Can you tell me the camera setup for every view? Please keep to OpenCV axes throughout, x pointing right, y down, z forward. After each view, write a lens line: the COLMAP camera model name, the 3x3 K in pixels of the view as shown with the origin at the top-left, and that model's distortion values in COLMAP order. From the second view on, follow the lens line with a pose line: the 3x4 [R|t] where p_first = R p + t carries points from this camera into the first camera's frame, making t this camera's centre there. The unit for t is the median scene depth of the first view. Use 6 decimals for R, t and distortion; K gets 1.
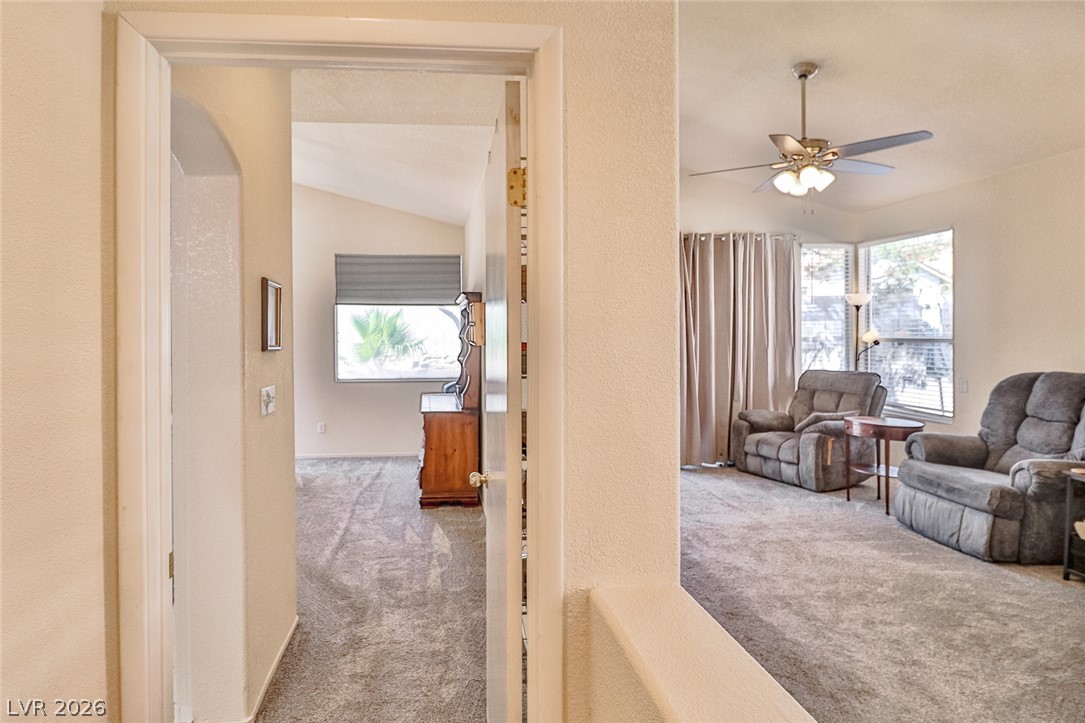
lens RADIAL K [[622.8, 0, 479.2], [0, 622.8, 333.2], [0, 0, 1]] dist [-0.003492, -0.000045]
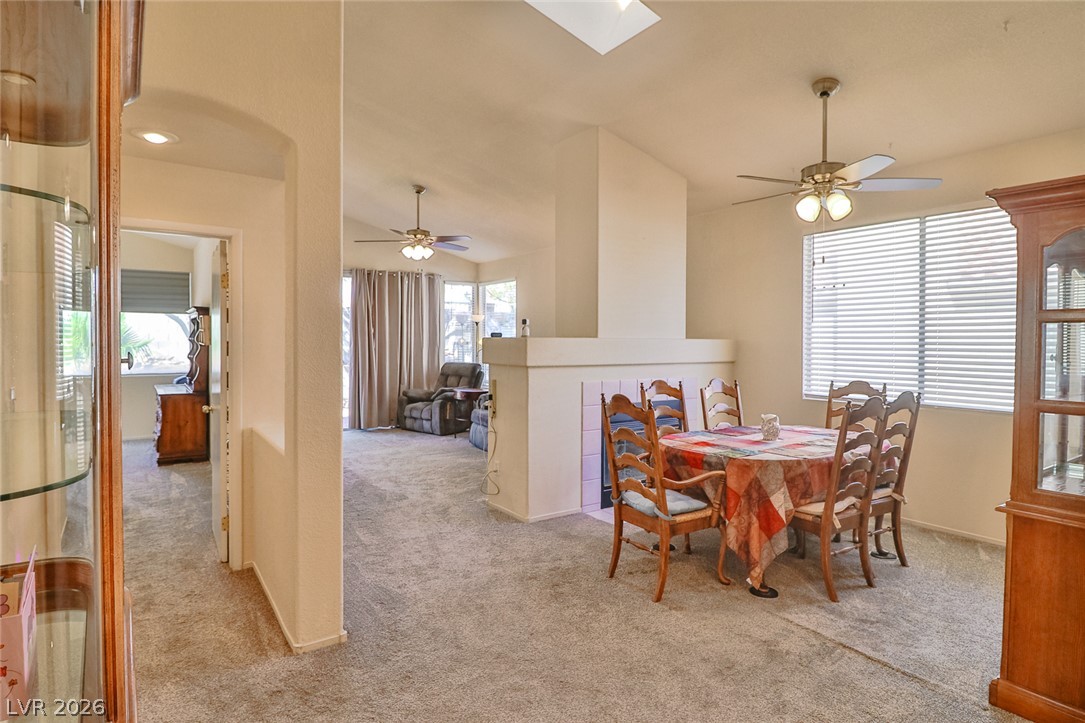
lens RADIAL K [[592.9, 0, 539.7], [0, 592.9, 352.6], [0, 0, 1]] dist [-0.017245, 0.000729]
pose [[0.870041, -0.000632, 0.492979, -0.002628], [-0.011149, 0.999718, 0.020957, -0.000420], [-0.492853, -0.023730, 0.869789, -0.495208]]
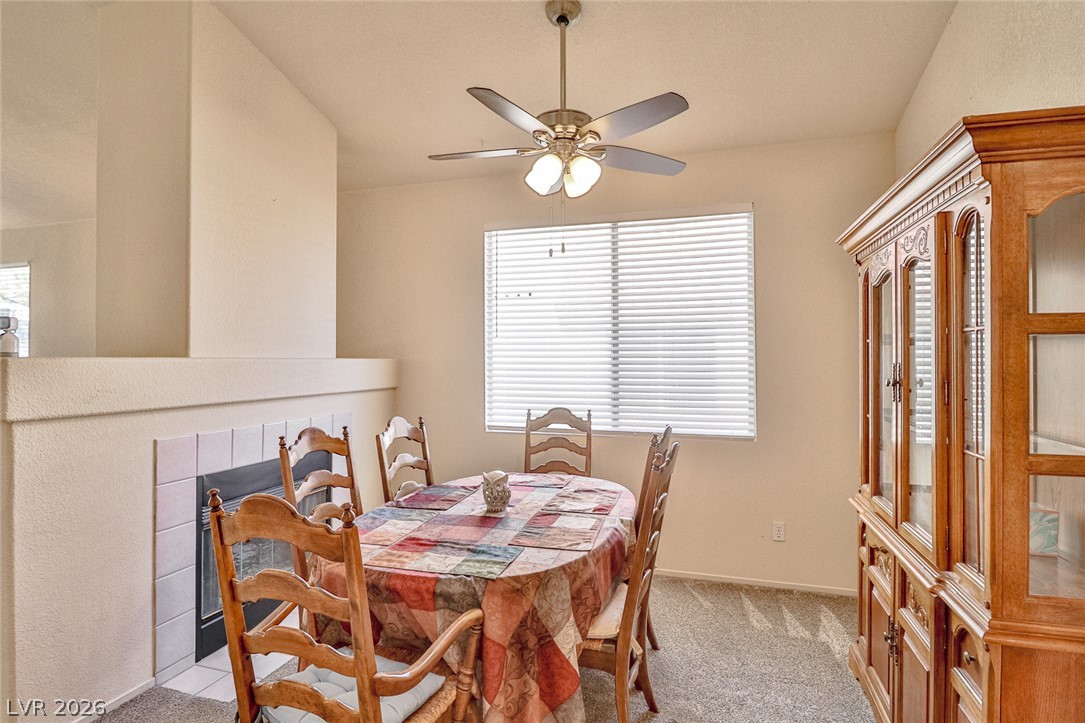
lens RADIAL K [[562.4, 0, 545.2], [0, 562.4, 350.2], [0, 0, 1]] dist [0.002130, -0.010069]
pose [[0.369160, 0.020029, 0.929150, 0.187094], [-0.005489, 0.999797, -0.019371, -0.003036], [-0.929350, 0.002051, 0.369195, -0.210919]]
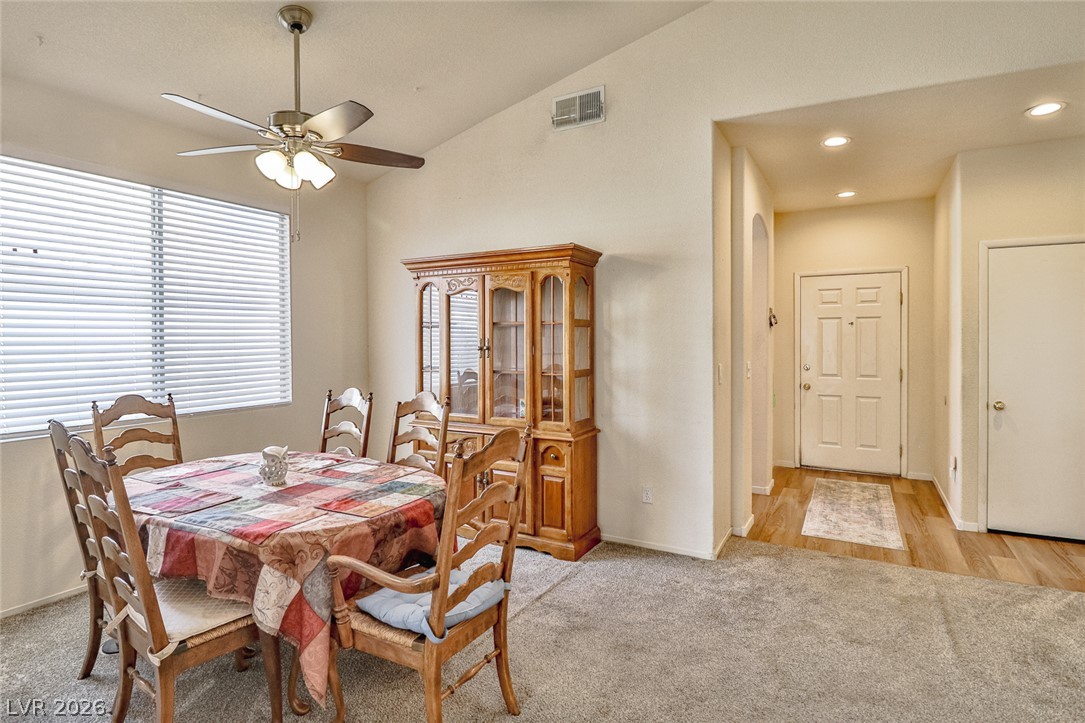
lens RADIAL K [[562.4, 0, 532.8], [0, 562.4, 339.7], [0, 0, 1]] dist [0.002130, -0.010069]
pose [[-0.826481, 0.008778, 0.562896, 0.157627], [0.009526, 0.999953, -0.001606, 0.001044], [-0.562884, 0.004035, -0.826526, 0.273366]]
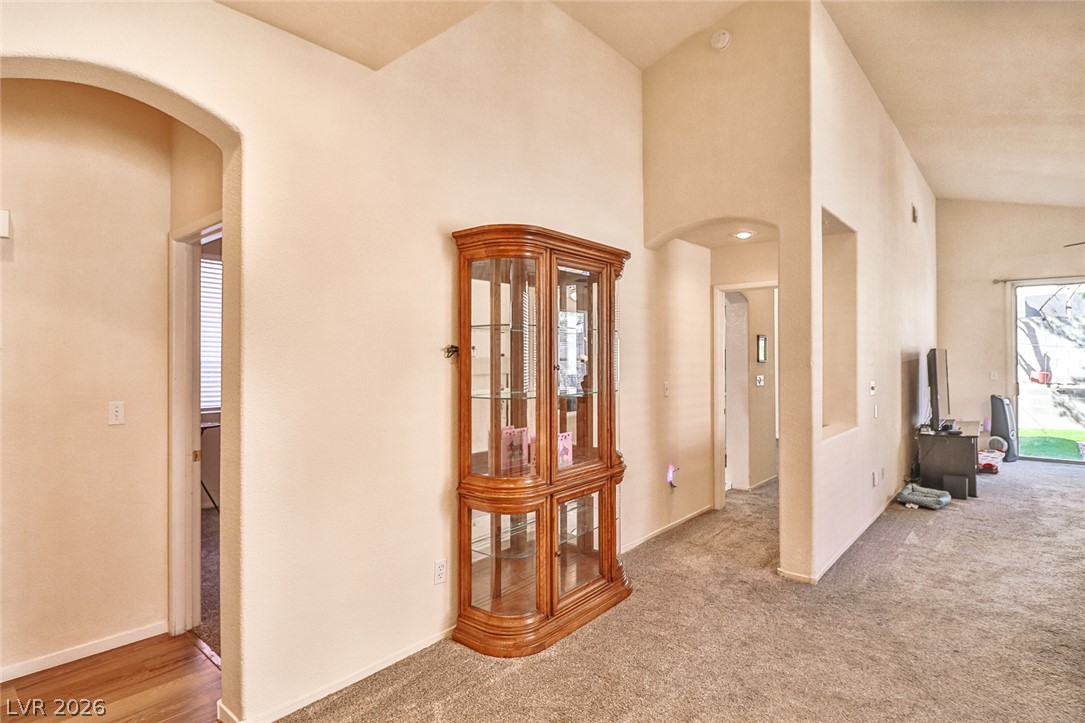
lens RADIAL K [[562.4, 0, 531.6], [0, 562.4, 354.5], [0, 0, 1]] dist [0.002130, -0.010069]
pose [[0.695027, 0.008874, -0.718929, 0.342400], [-0.005278, 0.999960, 0.007241, -0.007075], [0.718964, -0.001239, 0.695046, -0.662869]]
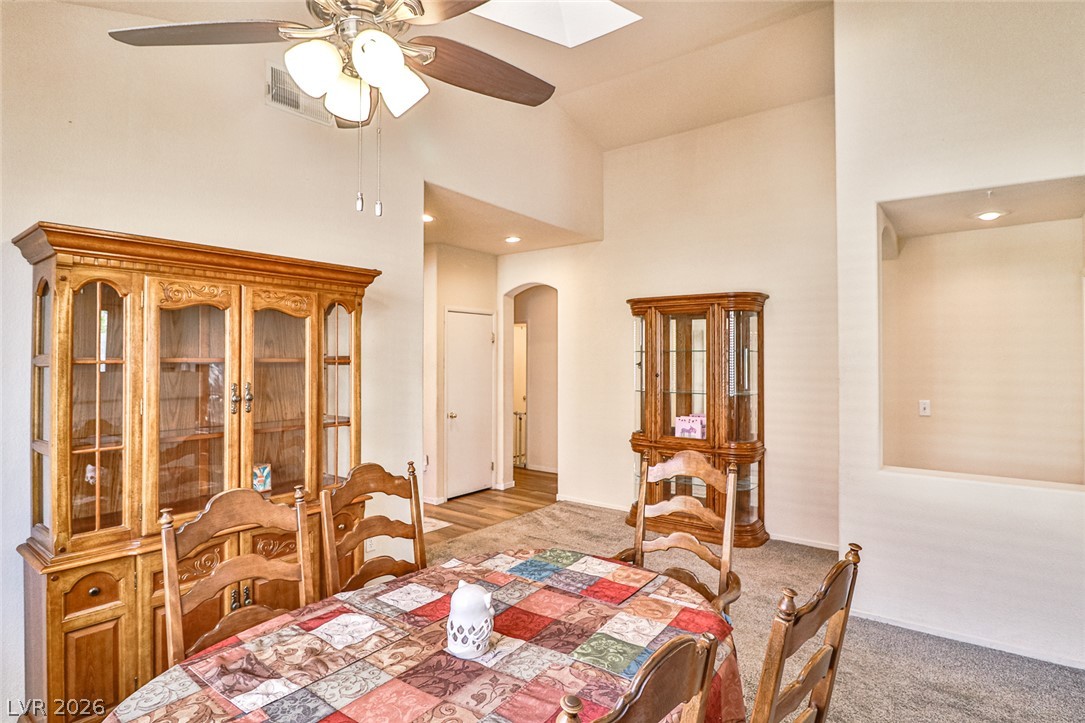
lens RADIAL K [[562.4, 0, 543.5], [0, 562.4, 353.7], [0, 0, 1]] dist [0.002130, -0.010069]
pose [[-0.677333, -0.001240, -0.735676, 0.791391], [0.006123, 0.999954, -0.007322, -0.022087], [0.735651, -0.009464, -0.677294, 0.215003]]
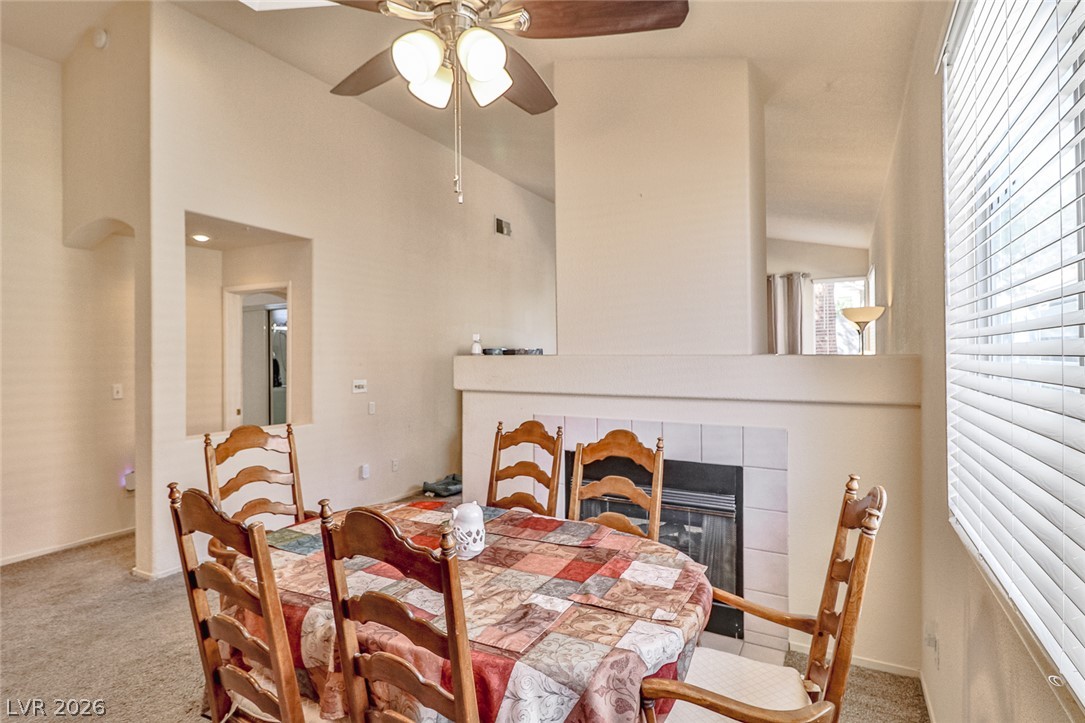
lens RADIAL K [[562.4, 0, 538.7], [0, 562.4, 354.5], [0, 0, 1]] dist [0.002130, -0.010069]
pose [[0.834314, -0.001117, -0.551288, 0.848309], [0.005414, 0.999966, 0.006169, -0.006820], [0.551262, -0.008131, 0.834292, -0.272867]]
